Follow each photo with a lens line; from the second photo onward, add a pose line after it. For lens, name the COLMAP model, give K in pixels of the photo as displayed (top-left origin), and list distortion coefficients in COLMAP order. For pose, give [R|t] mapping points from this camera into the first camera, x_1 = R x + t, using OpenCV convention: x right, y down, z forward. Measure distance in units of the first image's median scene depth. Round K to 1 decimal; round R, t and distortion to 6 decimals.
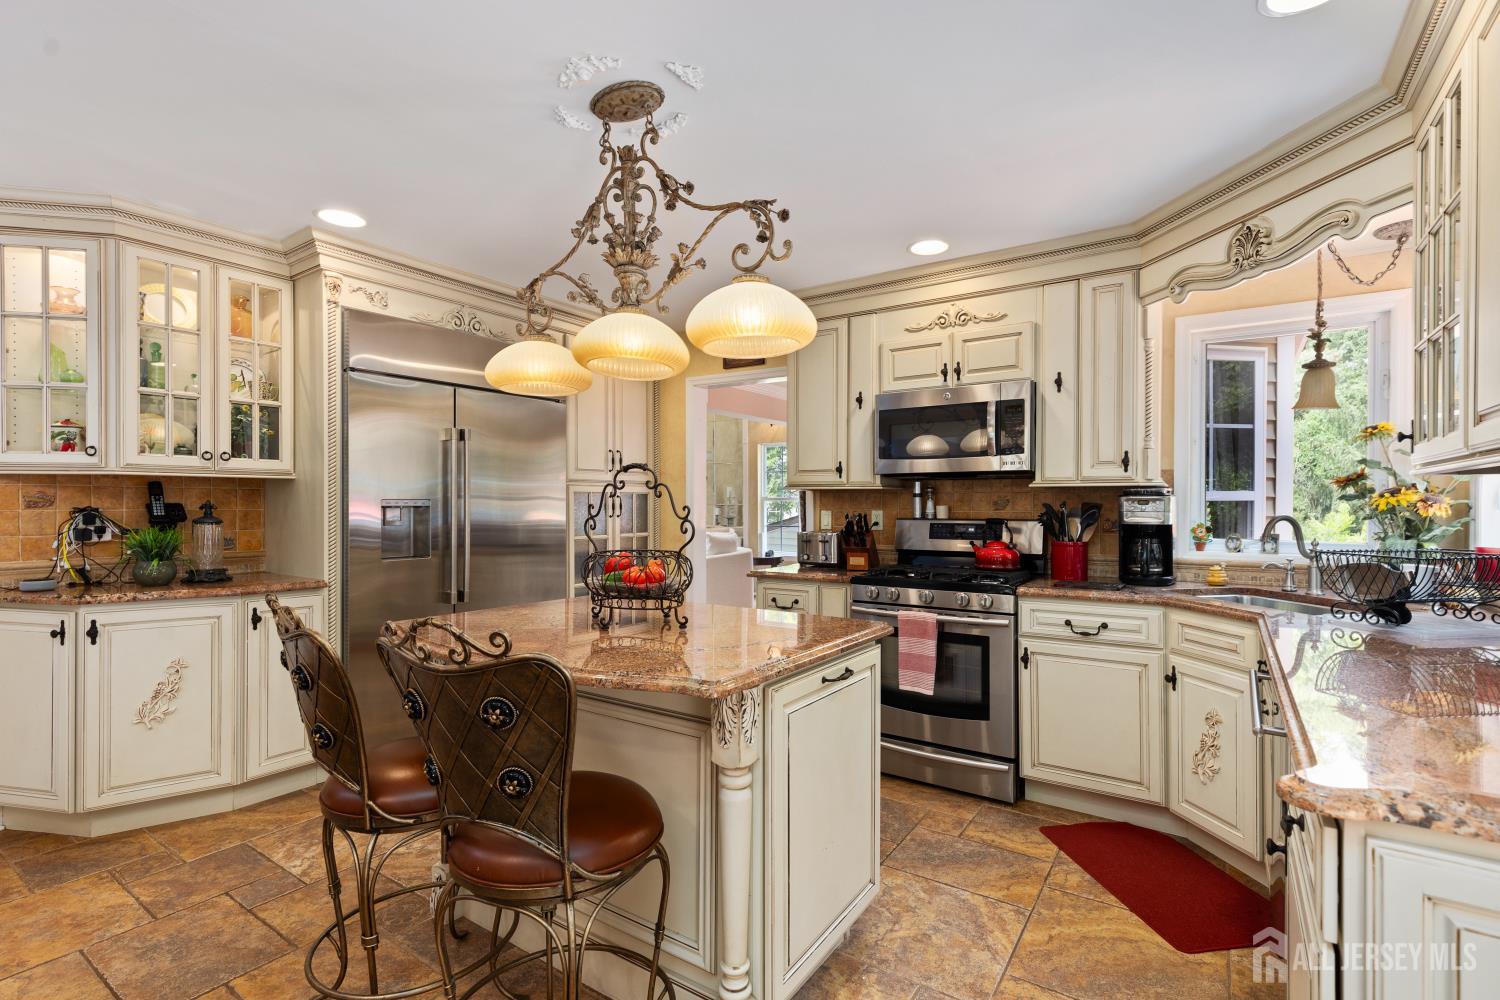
lens RADIAL K [[684.2, 0, 754.4], [0, 684.2, 504.3], [0, 0, 1]] dist [0.001066, 0.000085]
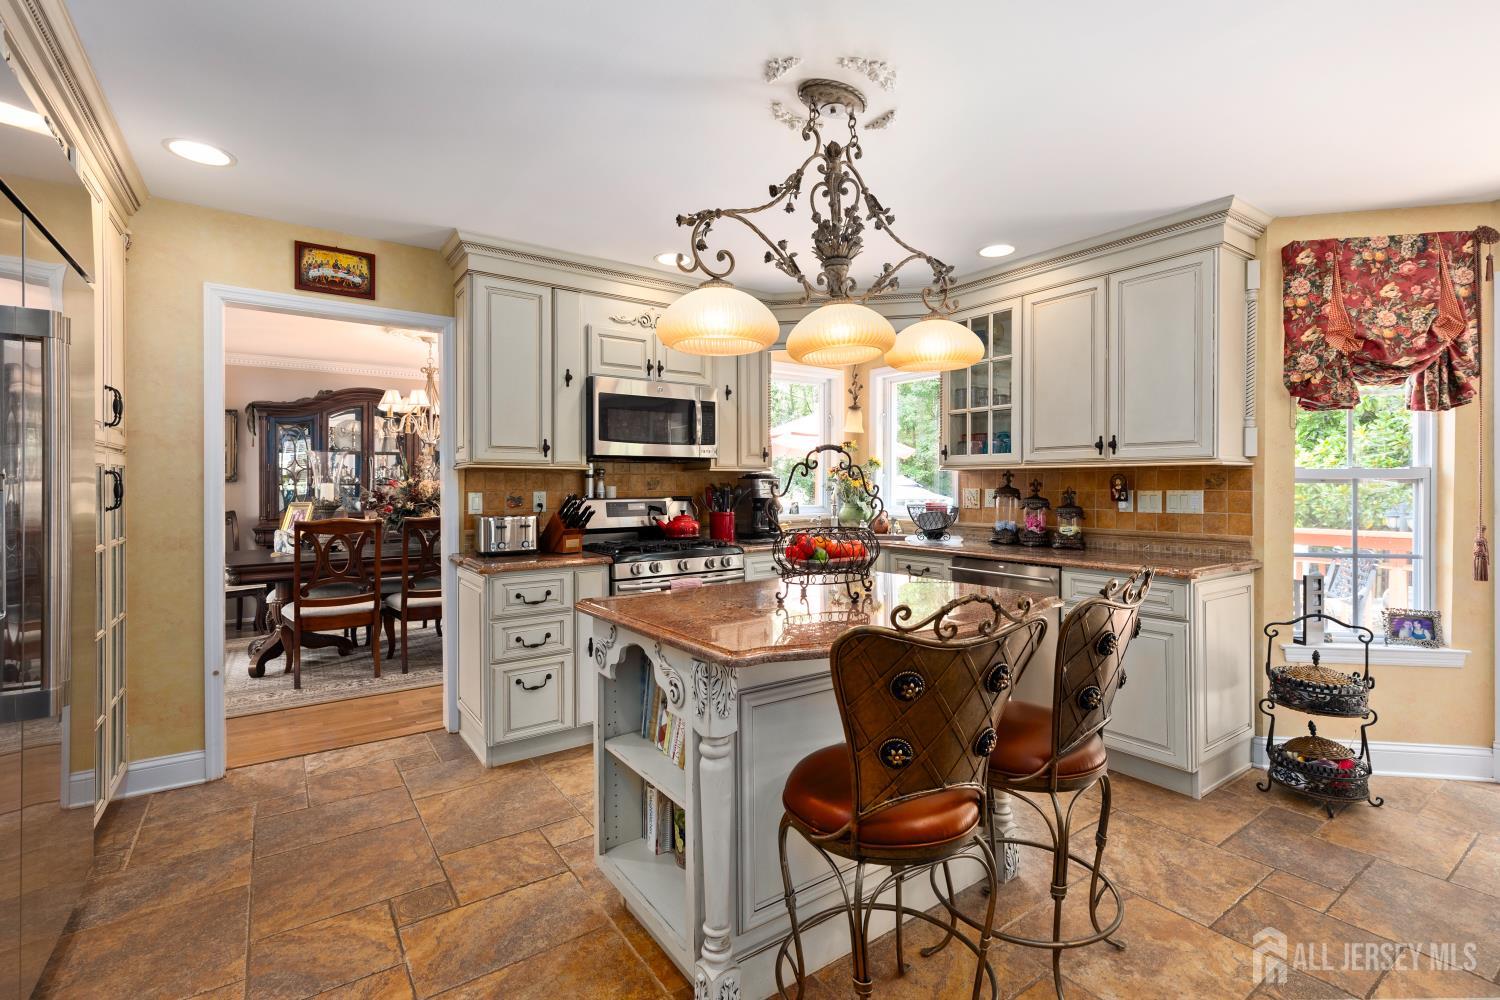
lens RADIAL K [[685.2, 0, 758.4], [0, 685.2, 480.1], [0, 0, 1]] dist [0.000128, -0.000296]
pose [[0.352217, 0.005894, 0.935900, -0.770198], [0.002741, 0.999969, -0.007329, 0.001211], [-0.935915, 0.005147, 0.352190, 0.472538]]
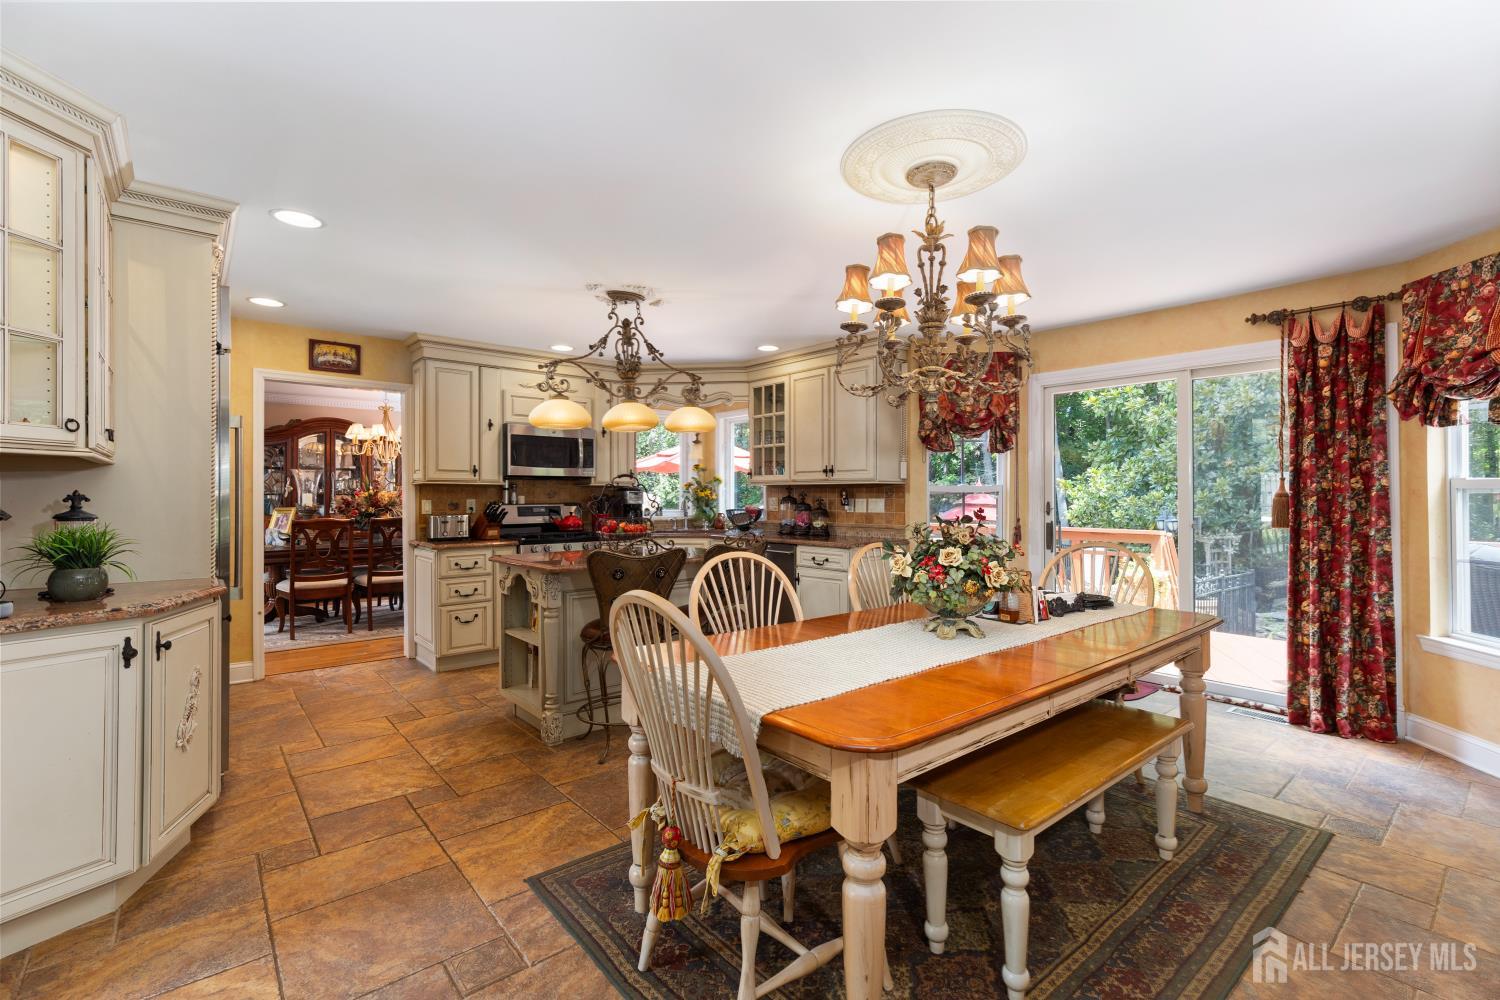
lens RADIAL K [[681.1, 0, 758.0], [0, 681.1, 489.7], [0, 0, 1]] dist [0.002111, 0.000062]
pose [[0.270092, 0.006911, 0.962810, -1.294543], [0.001970, 0.999968, -0.007731, 0.001471], [-0.962833, 0.003985, 0.270070, 0.049605]]
